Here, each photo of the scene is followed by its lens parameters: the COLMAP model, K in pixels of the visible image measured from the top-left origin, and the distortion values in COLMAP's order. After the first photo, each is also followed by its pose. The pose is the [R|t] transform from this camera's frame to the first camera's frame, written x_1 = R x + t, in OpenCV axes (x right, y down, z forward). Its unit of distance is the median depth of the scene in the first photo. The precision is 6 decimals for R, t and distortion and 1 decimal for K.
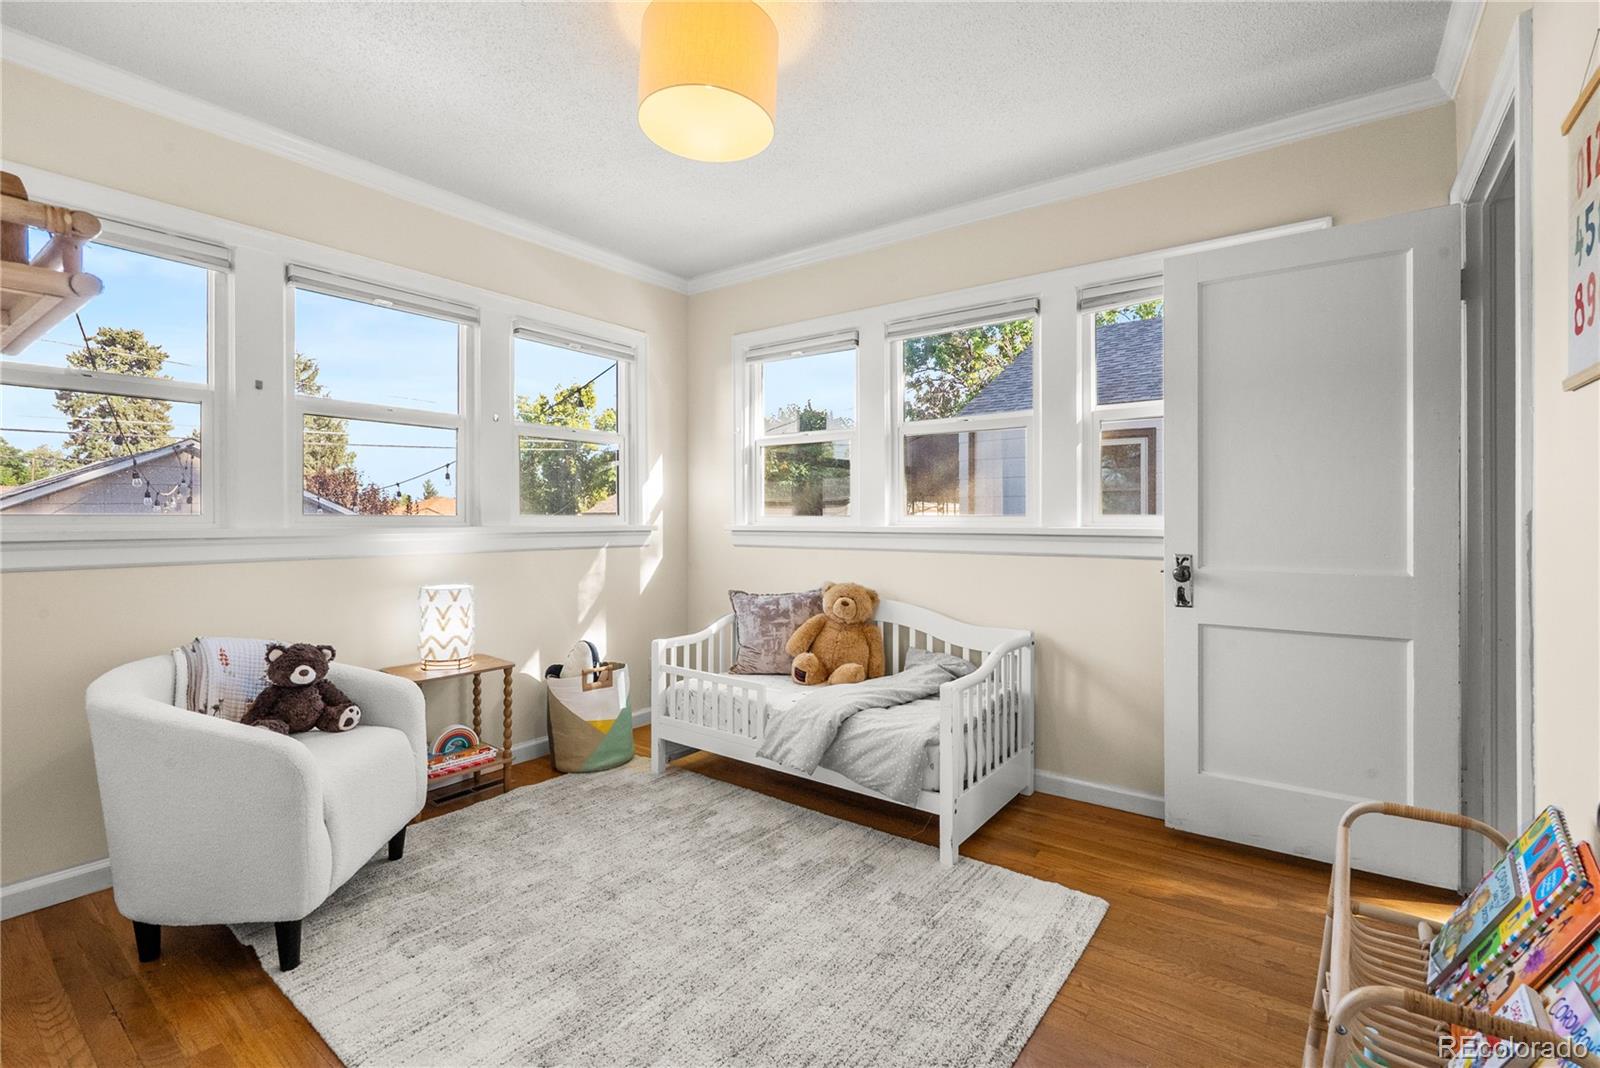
lens RADIAL K [[716.5, 0, 801.9], [0, 716.5, 520.1], [0, 0, 1]] dist [-0.017758, 0.006786]
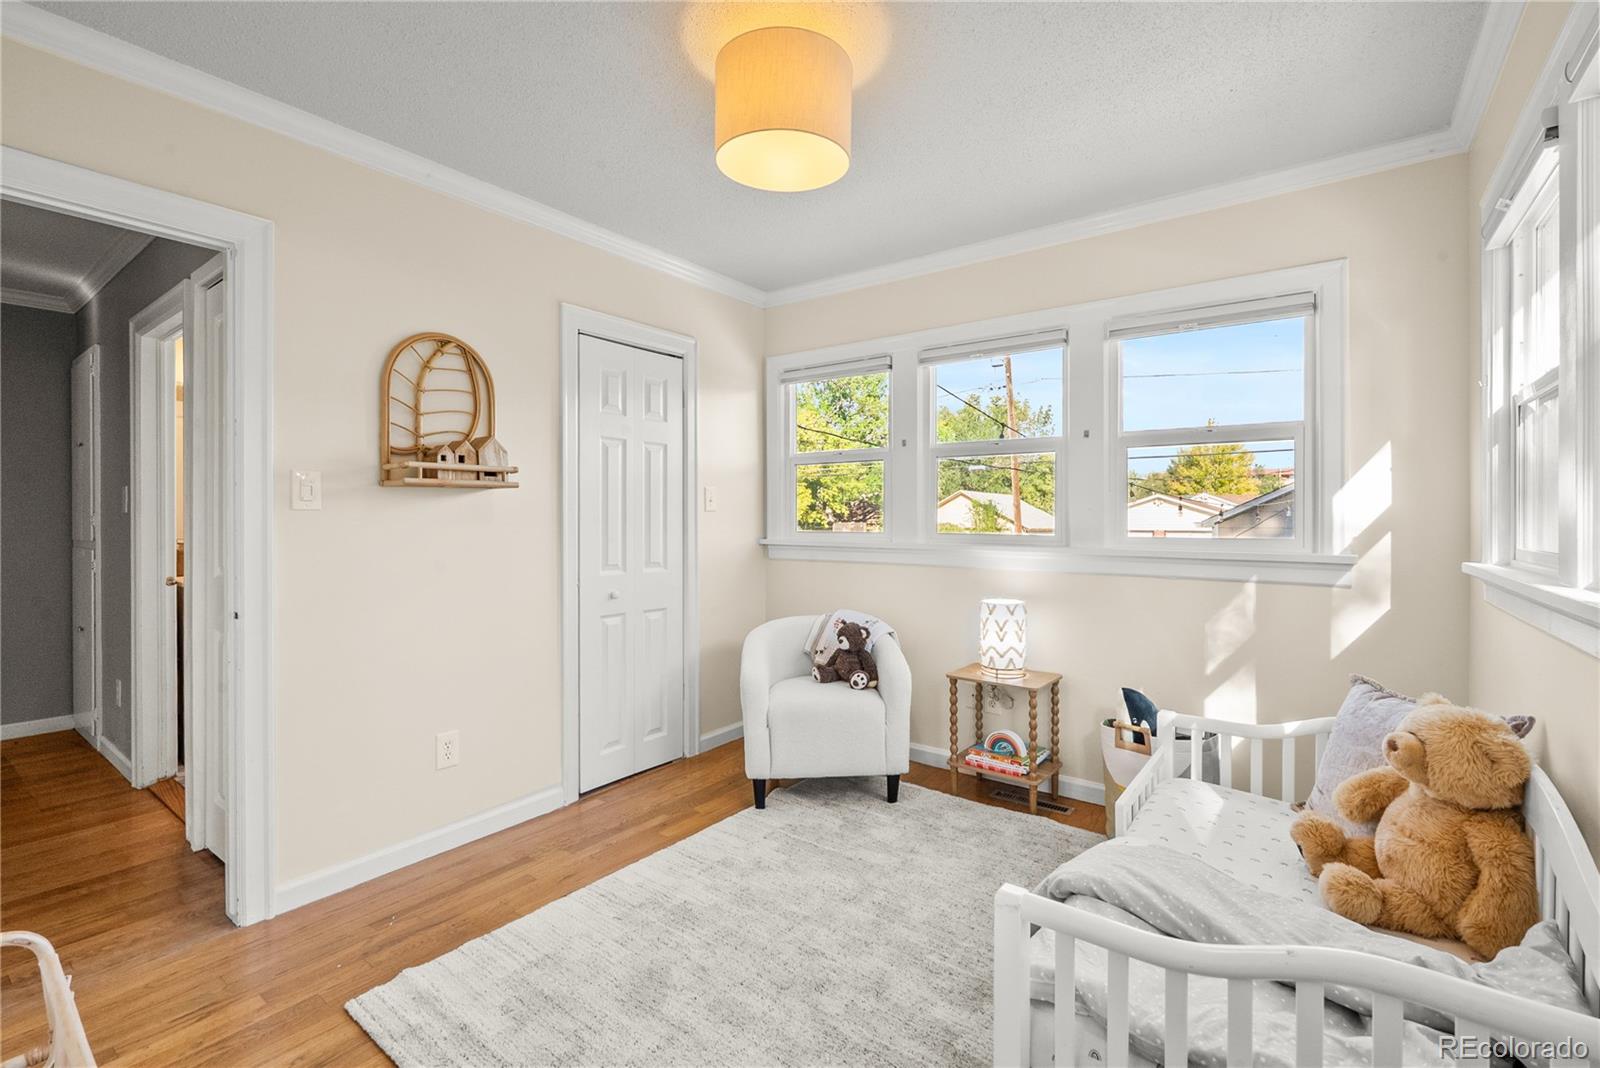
lens RADIAL K [[716.5, 0, 798.2], [0, 716.5, 527.5], [0, 0, 1]] dist [-0.017758, 0.006786]
pose [[-0.012576, 0.013001, -0.999836, 0.605221], [-0.006904, 0.999891, 0.013088, -0.032382], [0.999897, 0.007067, -0.012485, 0.708595]]
